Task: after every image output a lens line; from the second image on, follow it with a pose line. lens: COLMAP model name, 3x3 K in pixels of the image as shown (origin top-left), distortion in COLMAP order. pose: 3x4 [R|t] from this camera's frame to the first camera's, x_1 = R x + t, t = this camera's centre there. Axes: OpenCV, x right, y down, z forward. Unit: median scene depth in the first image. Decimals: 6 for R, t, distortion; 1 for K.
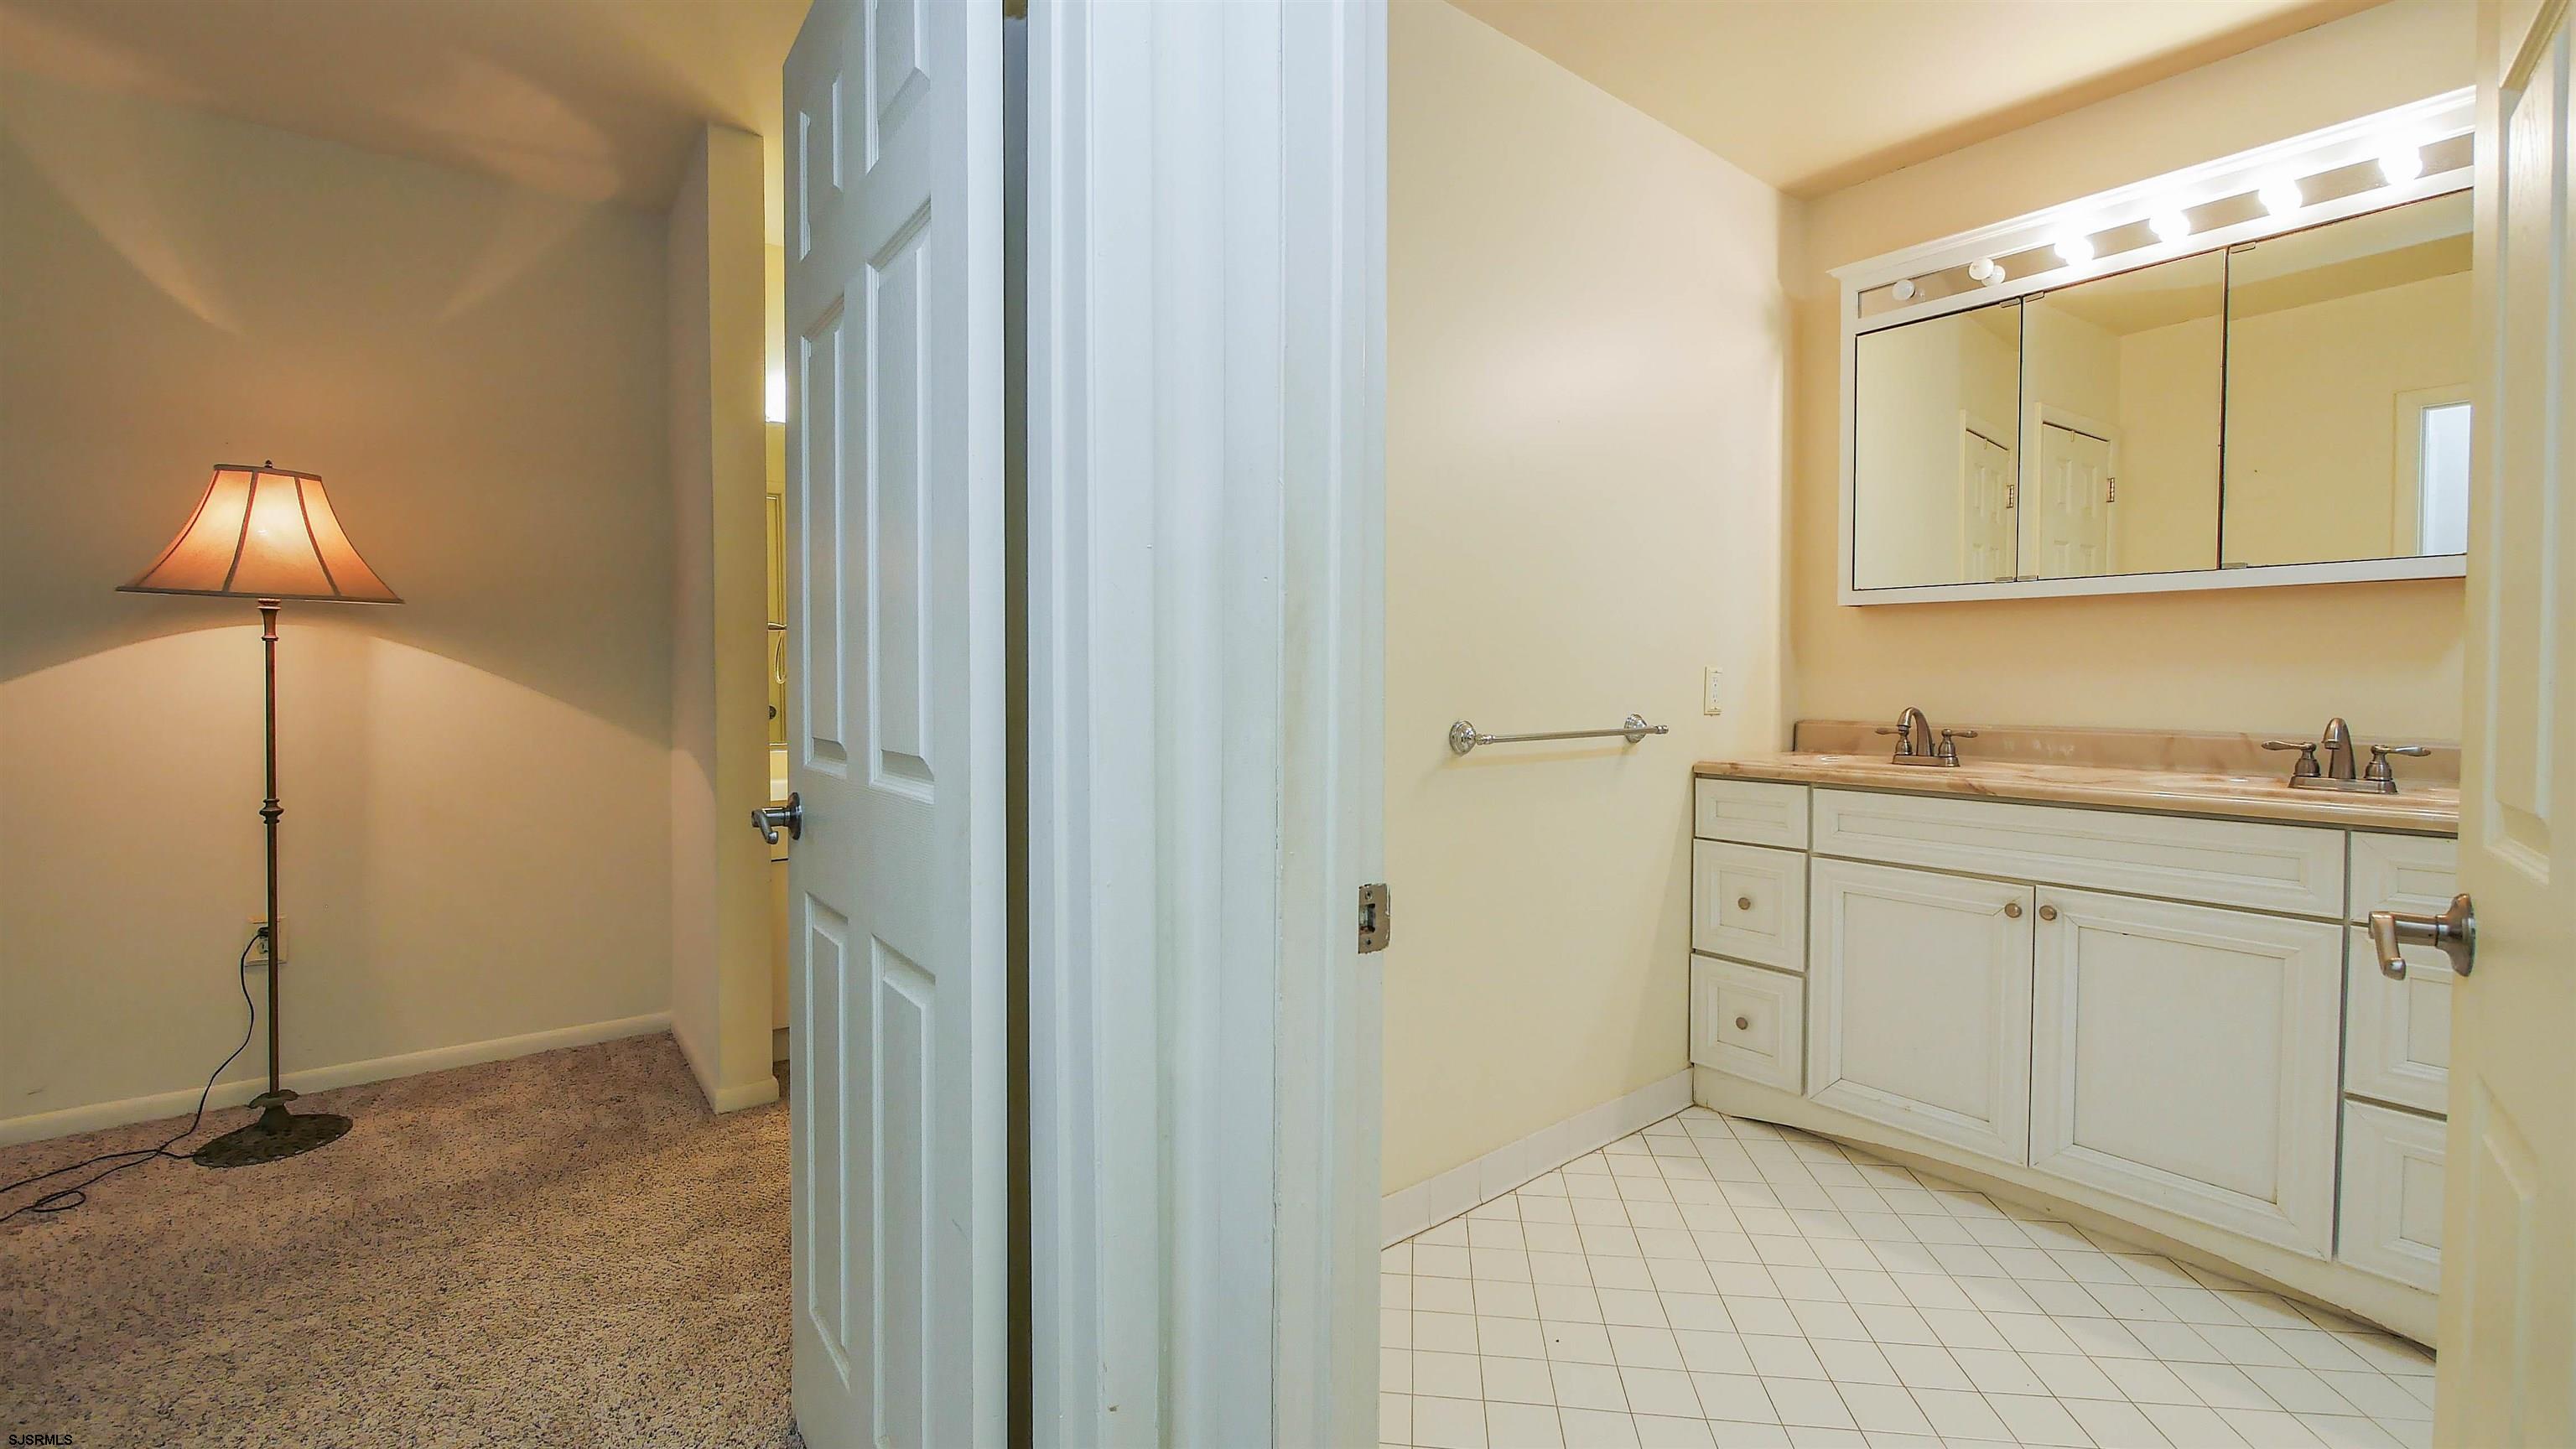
lens RADIAL K [[1061.1, 0, 1284.3], [0, 1061.1, 702.0], [0, 0, 1]] dist [-0.004103, -0.000003]
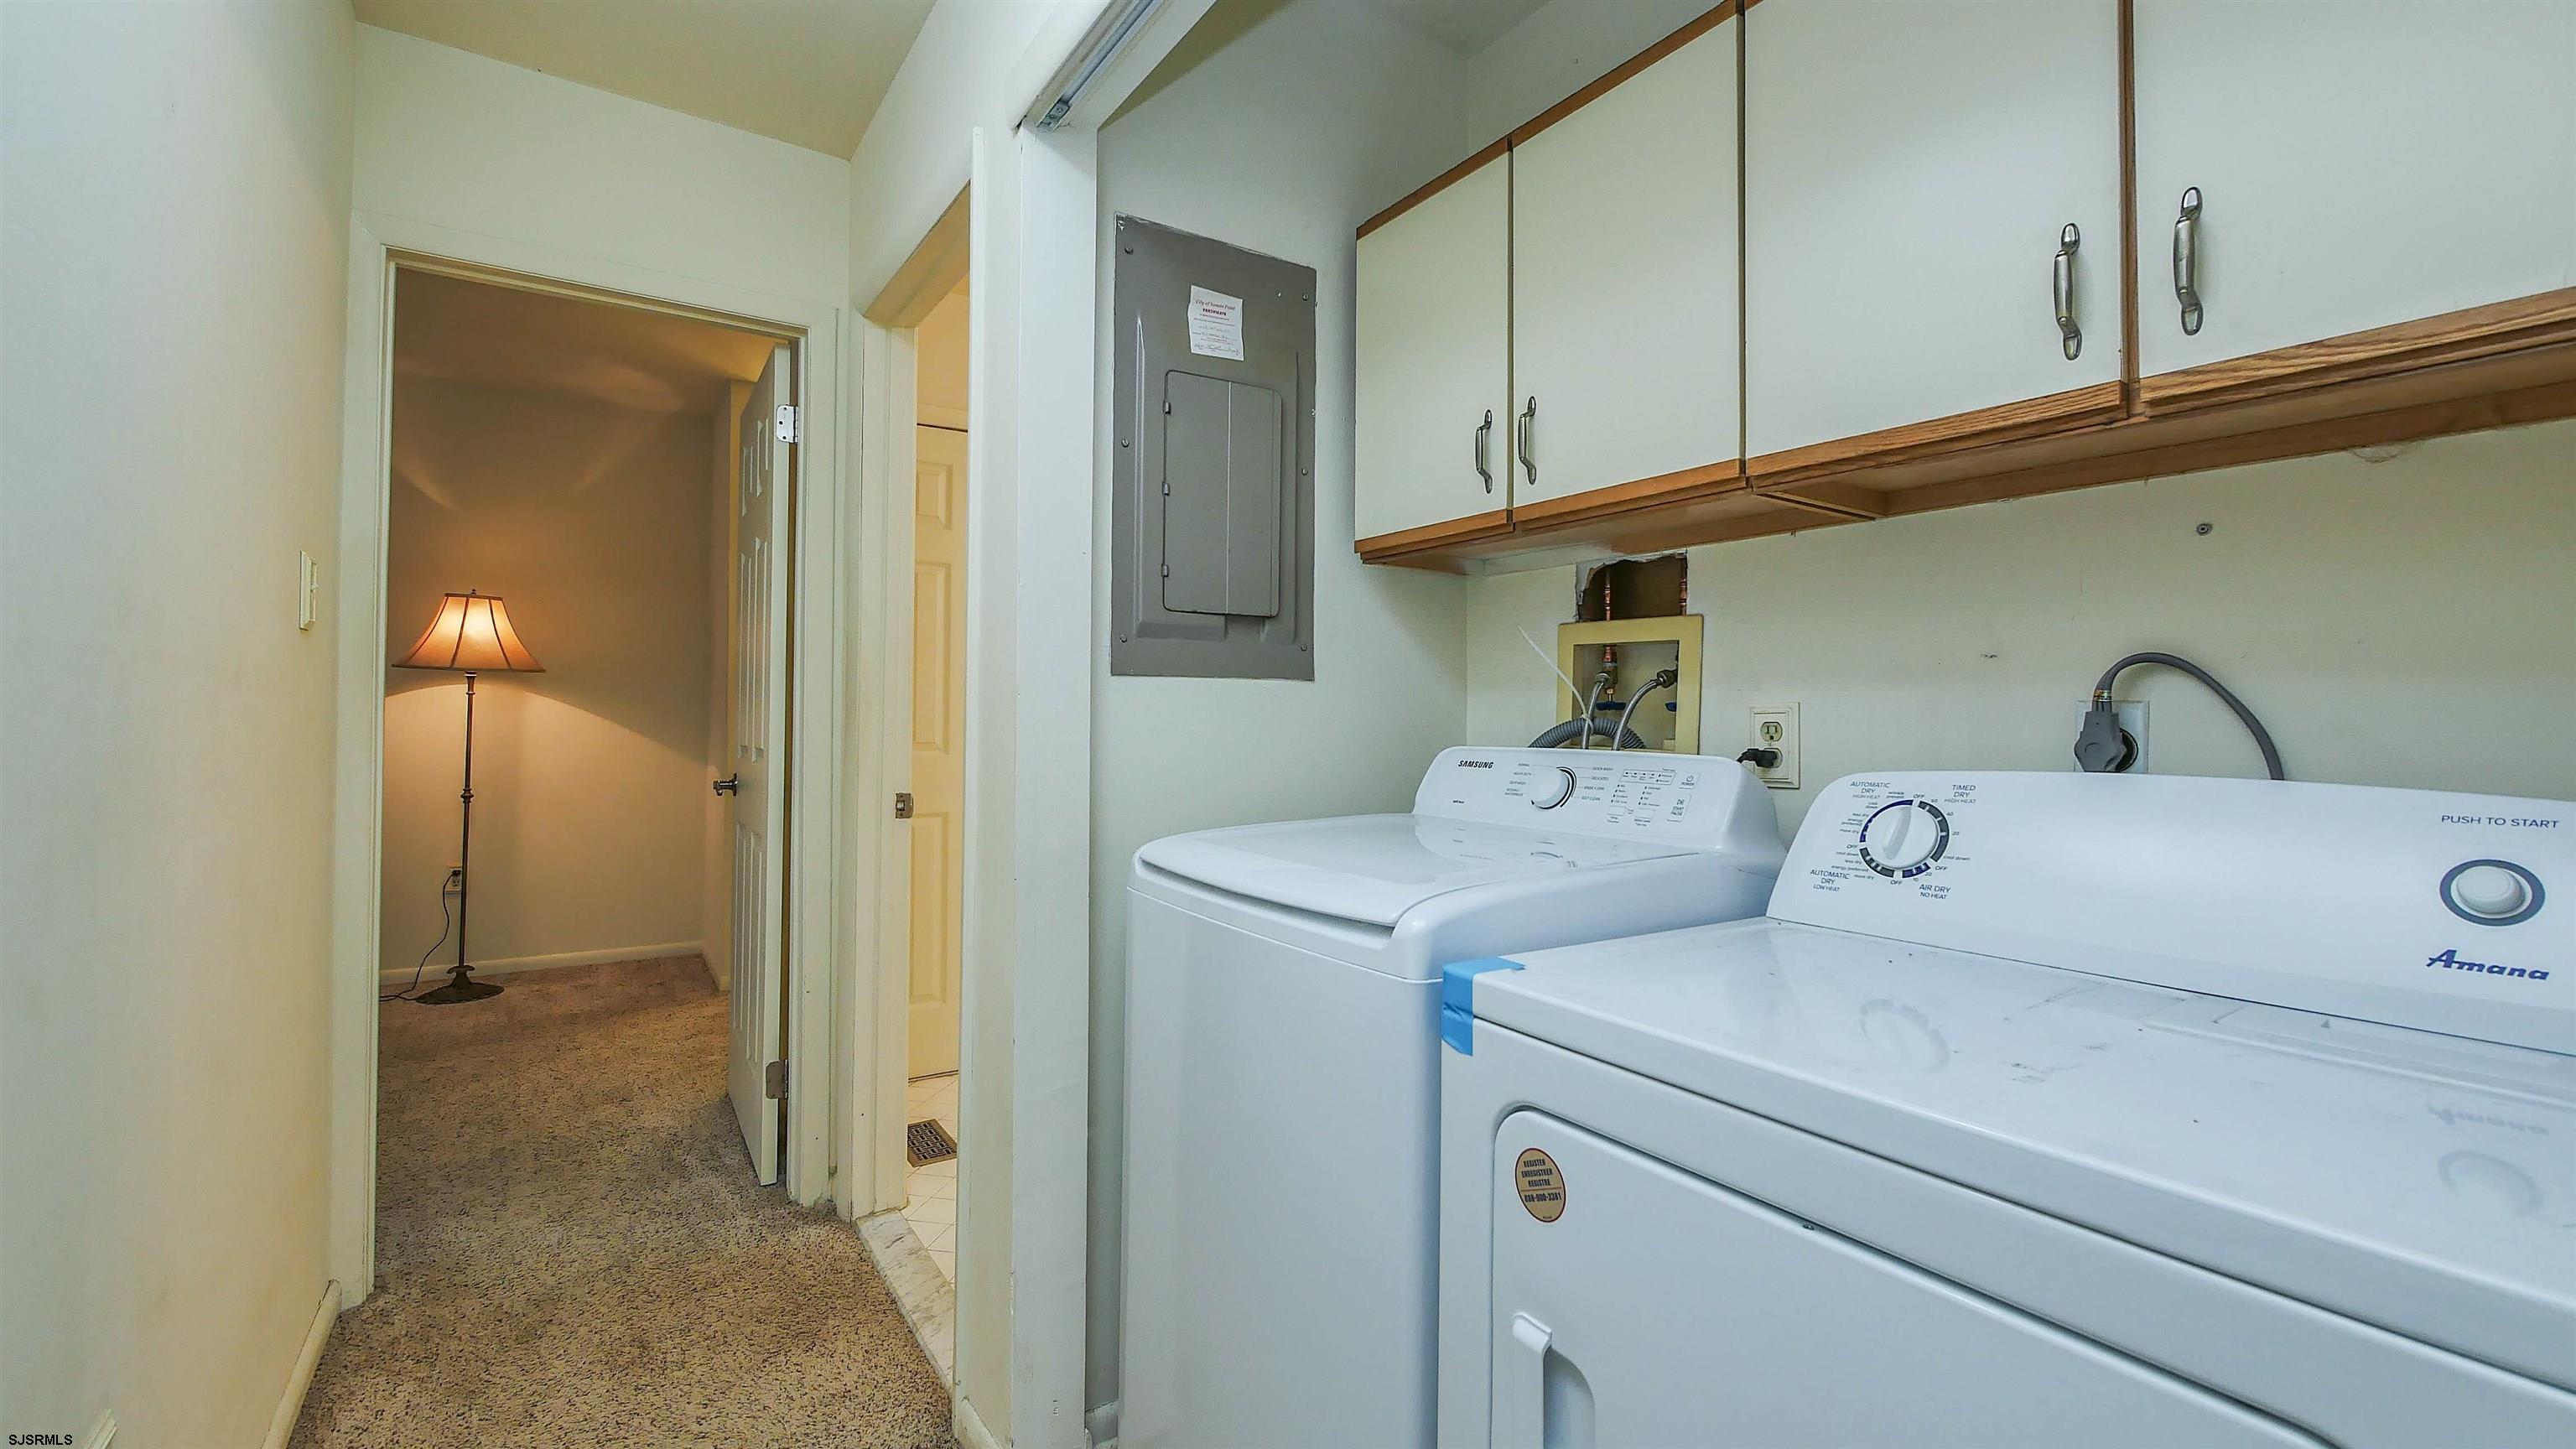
lens RADIAL K [[1060.3, 0, 1288.2], [0, 1060.3, 704.9], [0, 0, 1]] dist [-0.006251, 0.000726]
pose [[0.997998, 0.003925, -0.063120, 0.479194], [-0.006490, 0.999159, -0.040485, 0.019731], [0.062908, 0.040813, 0.997184, -0.636333]]
